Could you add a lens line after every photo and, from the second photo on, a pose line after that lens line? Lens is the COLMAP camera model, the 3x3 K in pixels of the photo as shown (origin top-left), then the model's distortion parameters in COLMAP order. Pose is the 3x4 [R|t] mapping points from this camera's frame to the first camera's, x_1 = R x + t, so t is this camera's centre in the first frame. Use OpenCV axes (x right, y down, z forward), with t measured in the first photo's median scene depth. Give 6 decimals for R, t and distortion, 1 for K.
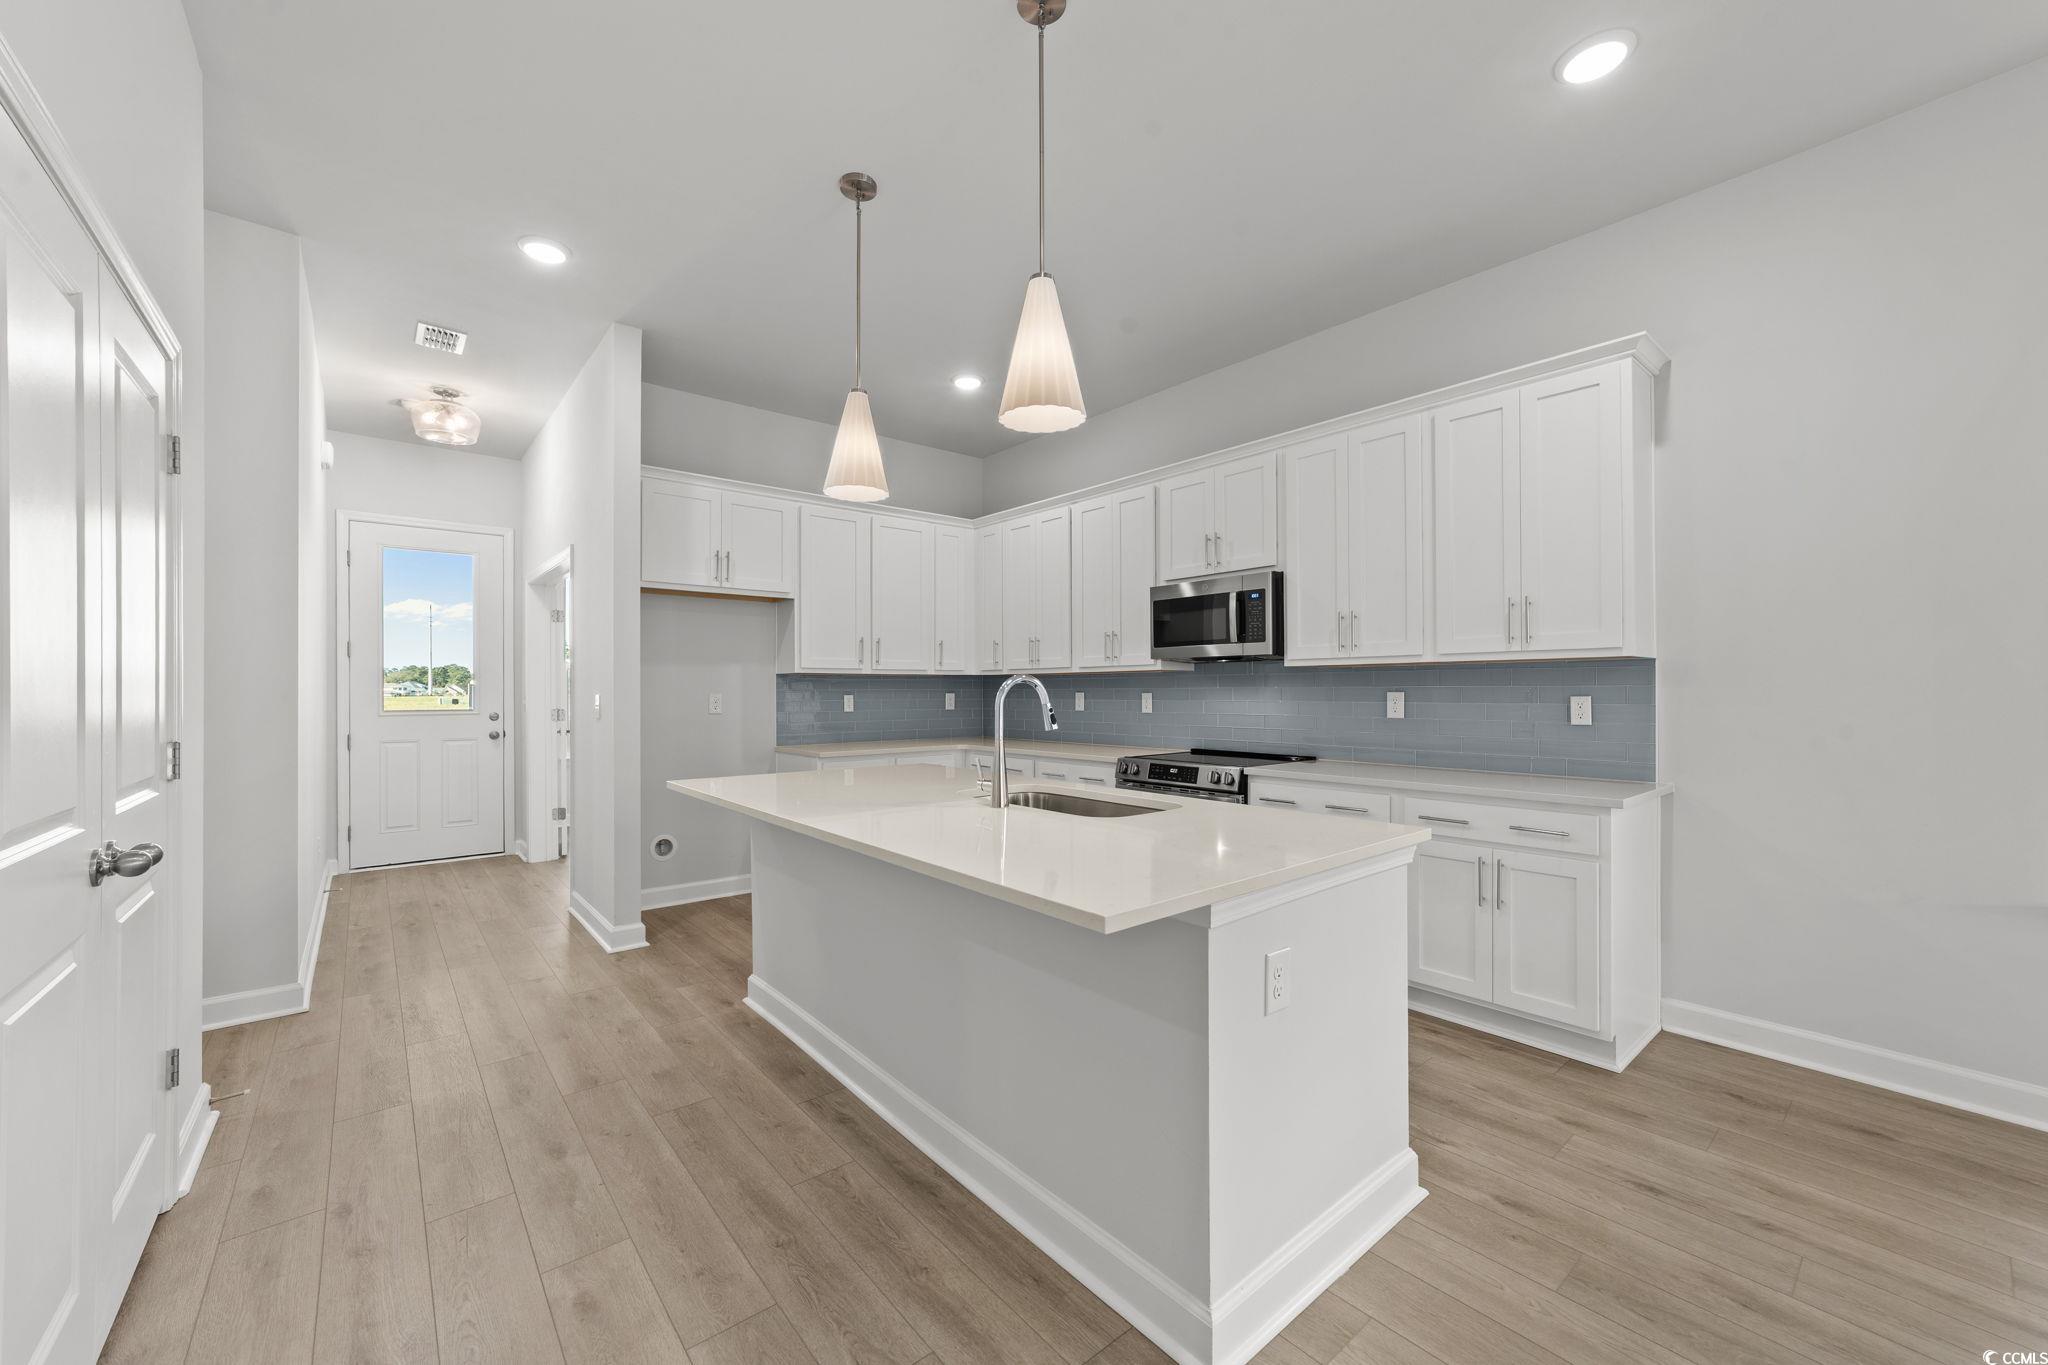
lens RADIAL K [[788.8, 0, 1011.6], [0, 788.8, 691.5], [0, 0, 1]] dist [-0.008660, 0.005730]
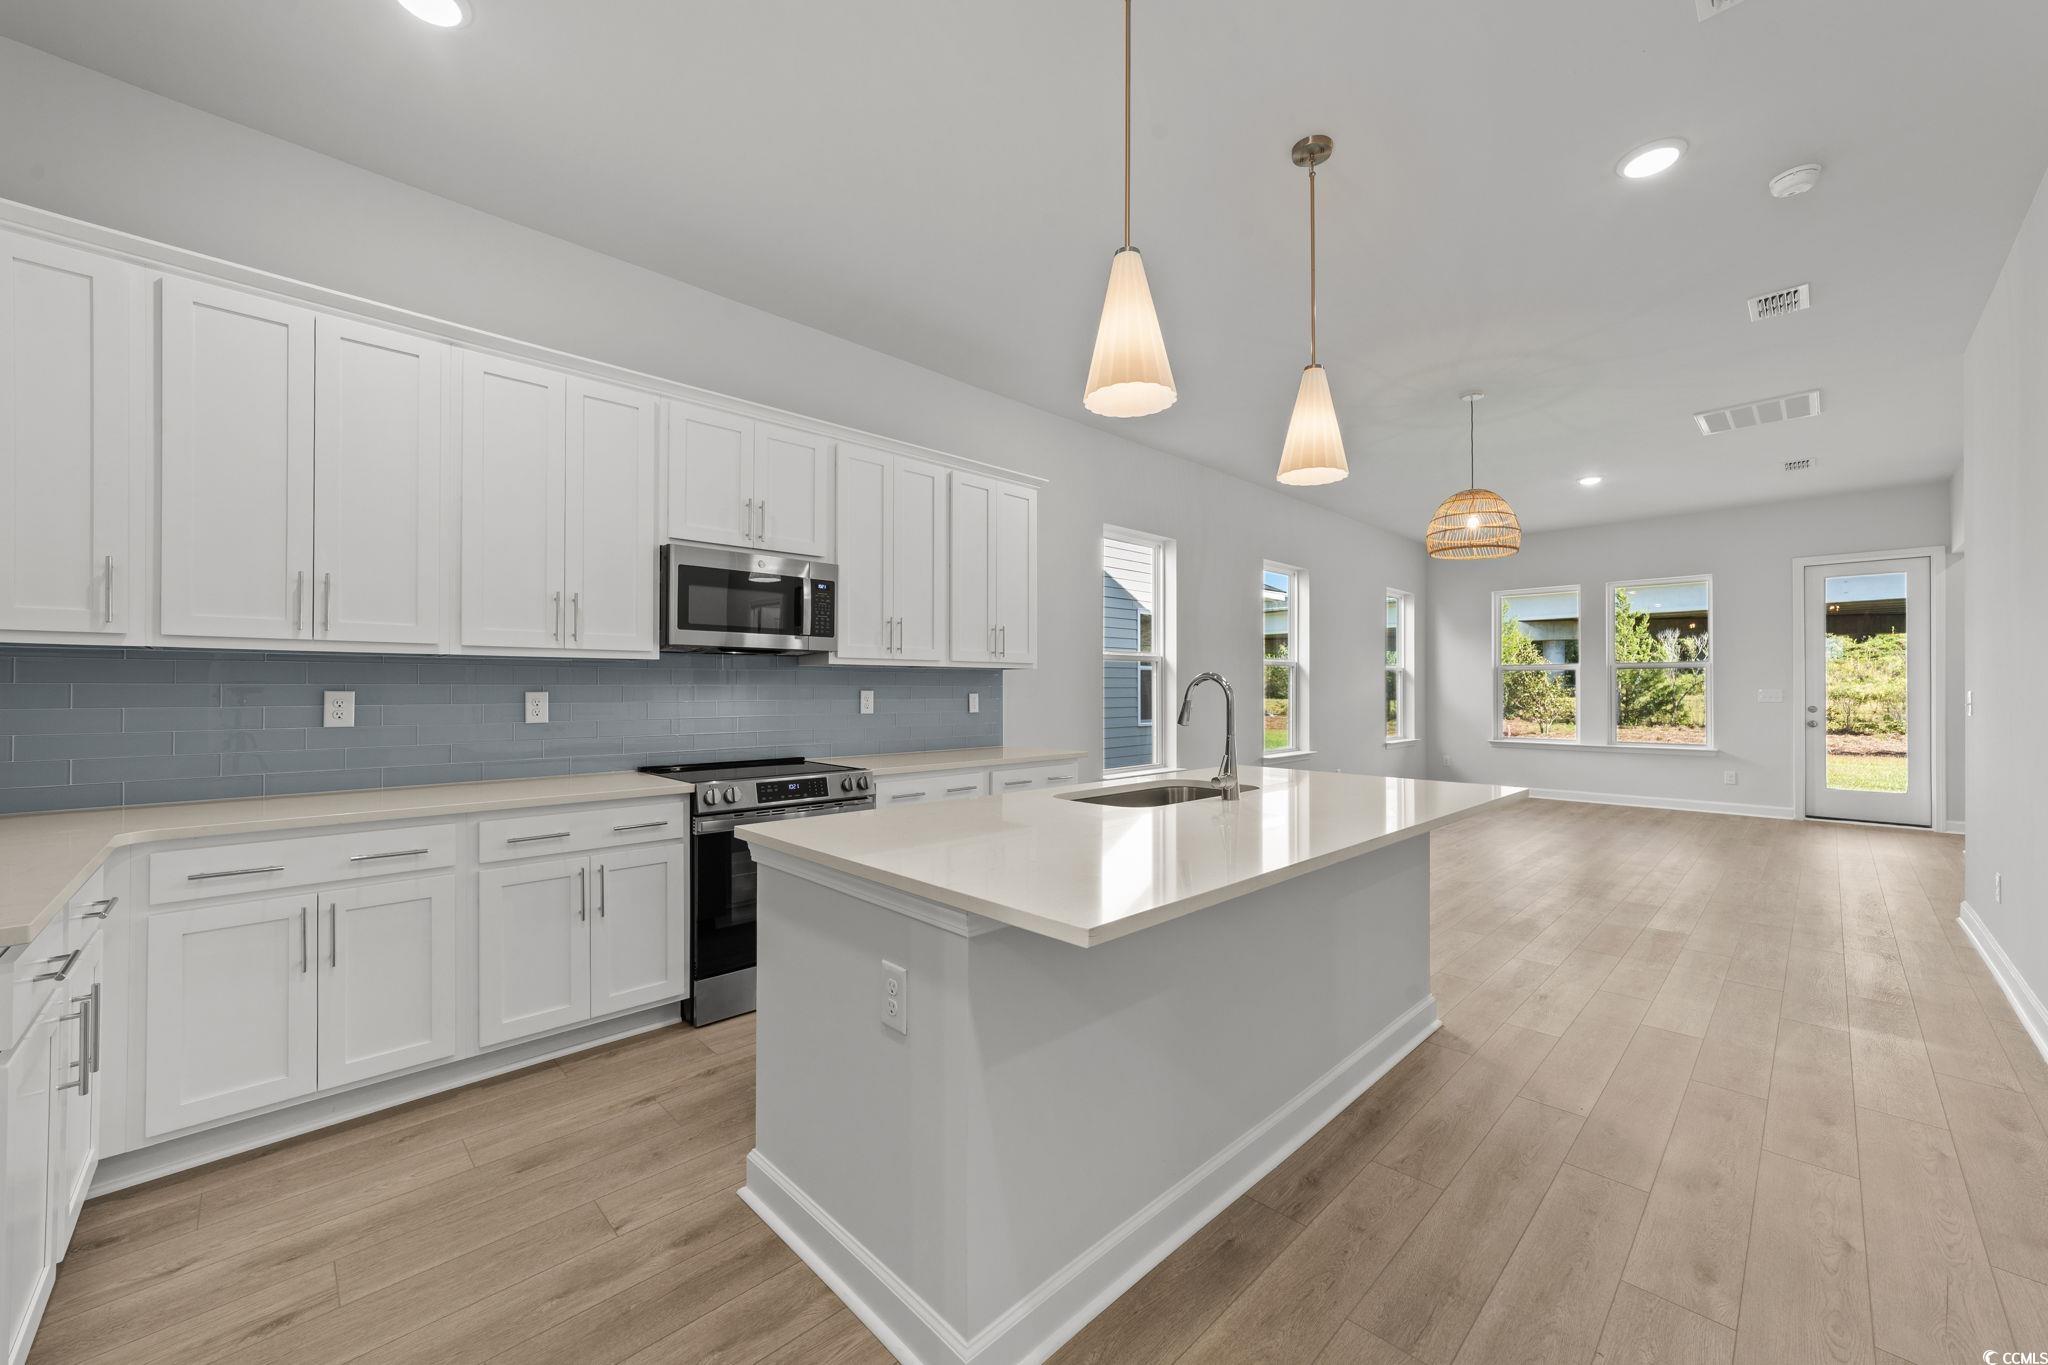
lens RADIAL K [[788.8, 0, 1031.7], [0, 788.8, 686.1], [0, 0, 1]] dist [-0.008660, 0.005730]
pose [[-0.092802, 0.007975, 0.995653, -0.568259], [0.002832, 0.999966, -0.007745, 0.003326], [-0.995681, 0.002101, -0.092822, 0.749816]]
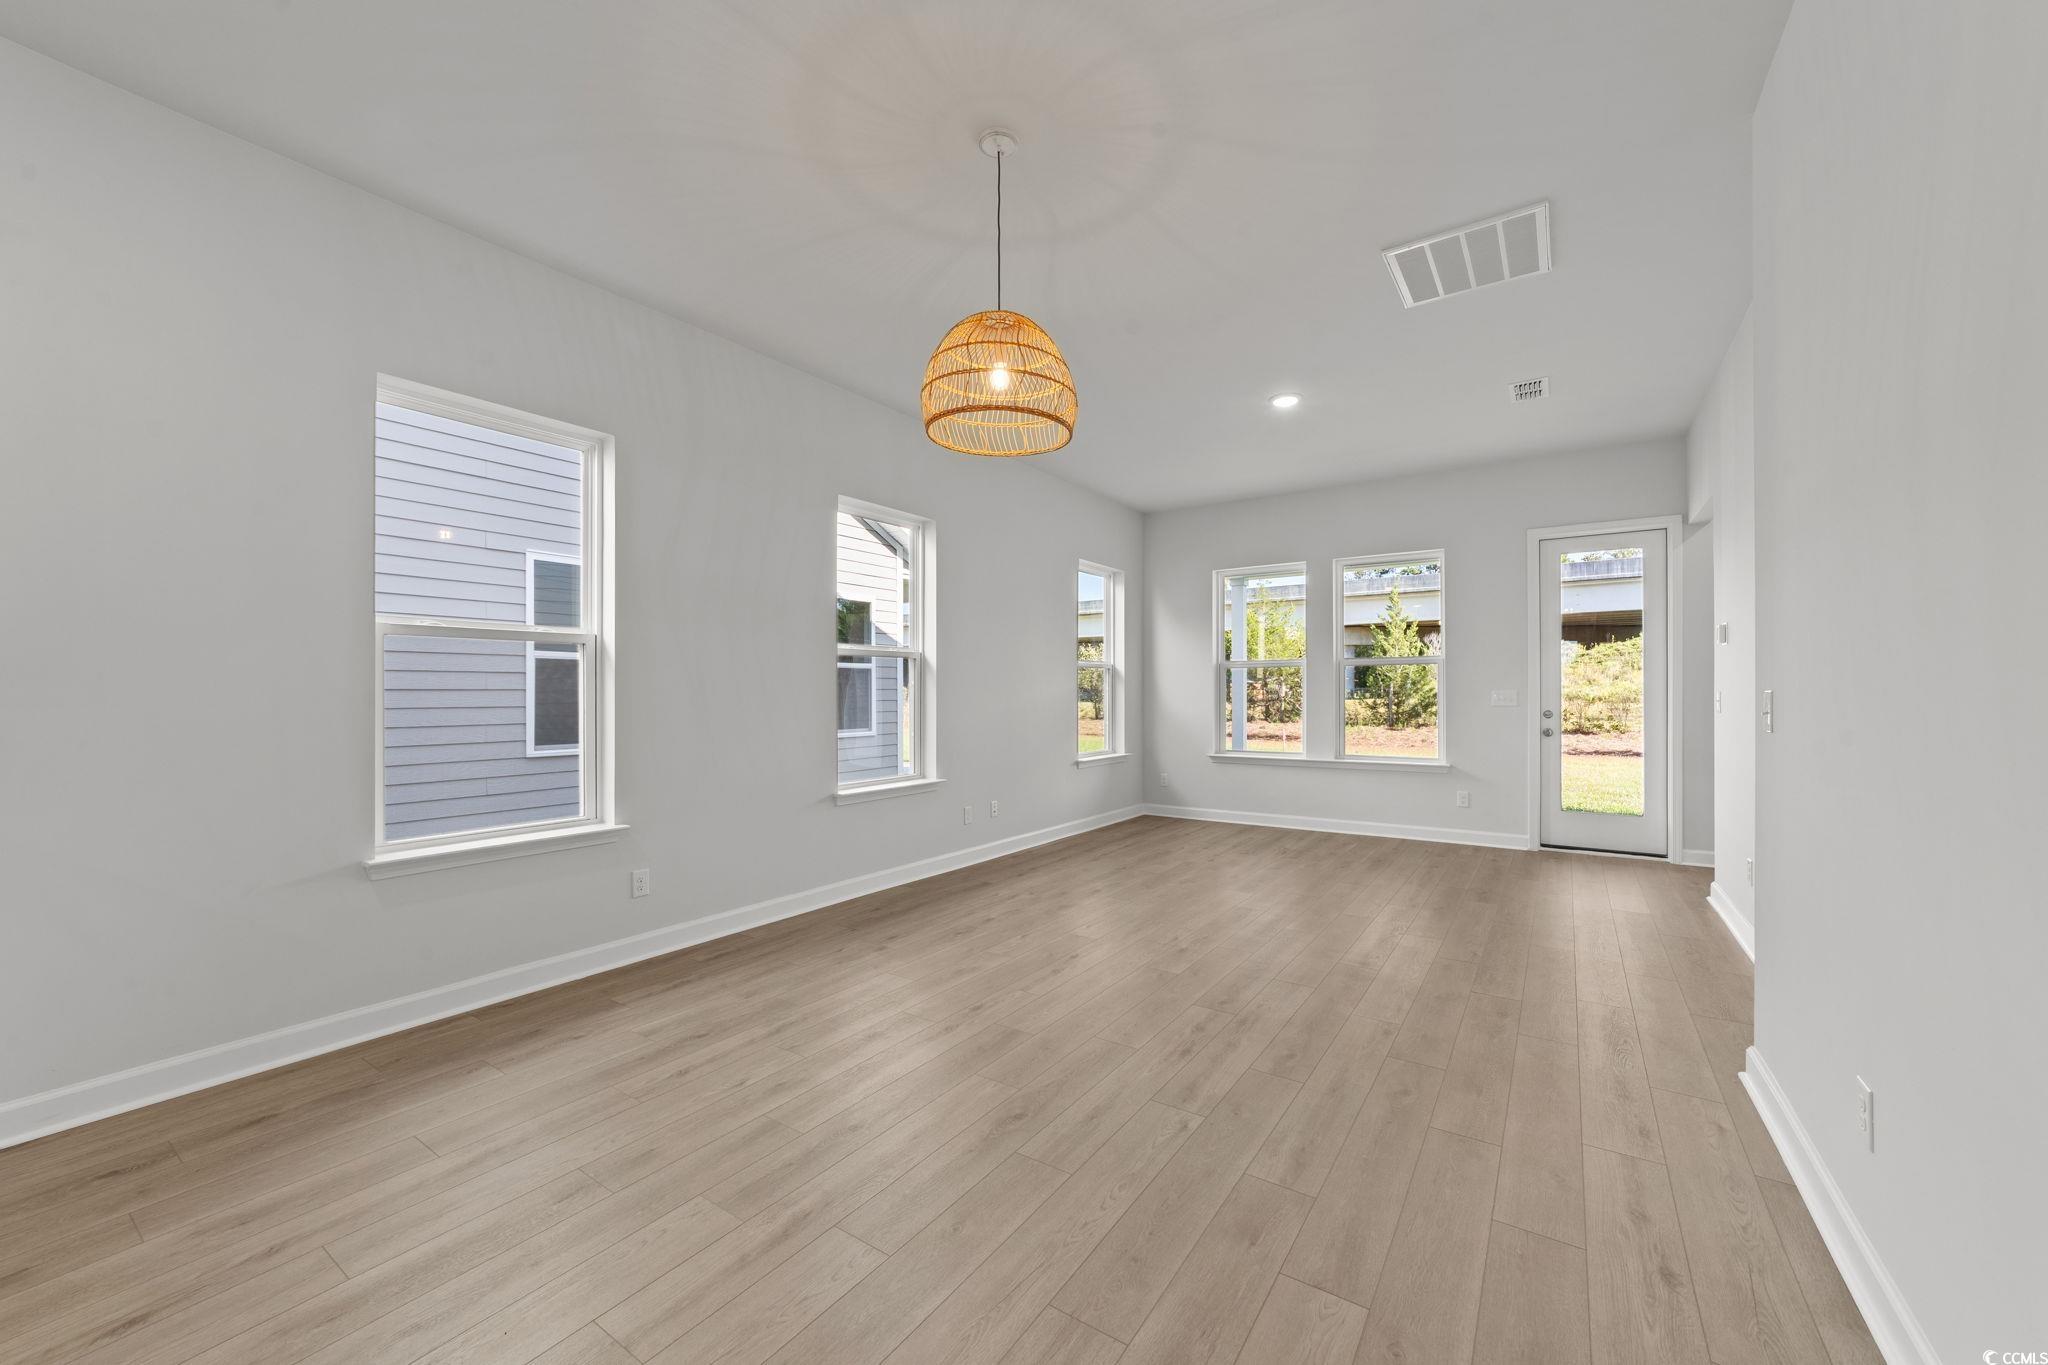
lens RADIAL K [[788.8, 0, 1031.9], [0, 788.8, 691.2], [0, 0, 1]] dist [-0.008660, 0.005730]
pose [[-0.285498, 0.006702, 0.958356, -0.093211], [0.005459, 0.999971, -0.005367, 0.006275], [-0.958364, 0.003700, -0.285526, 0.167768]]
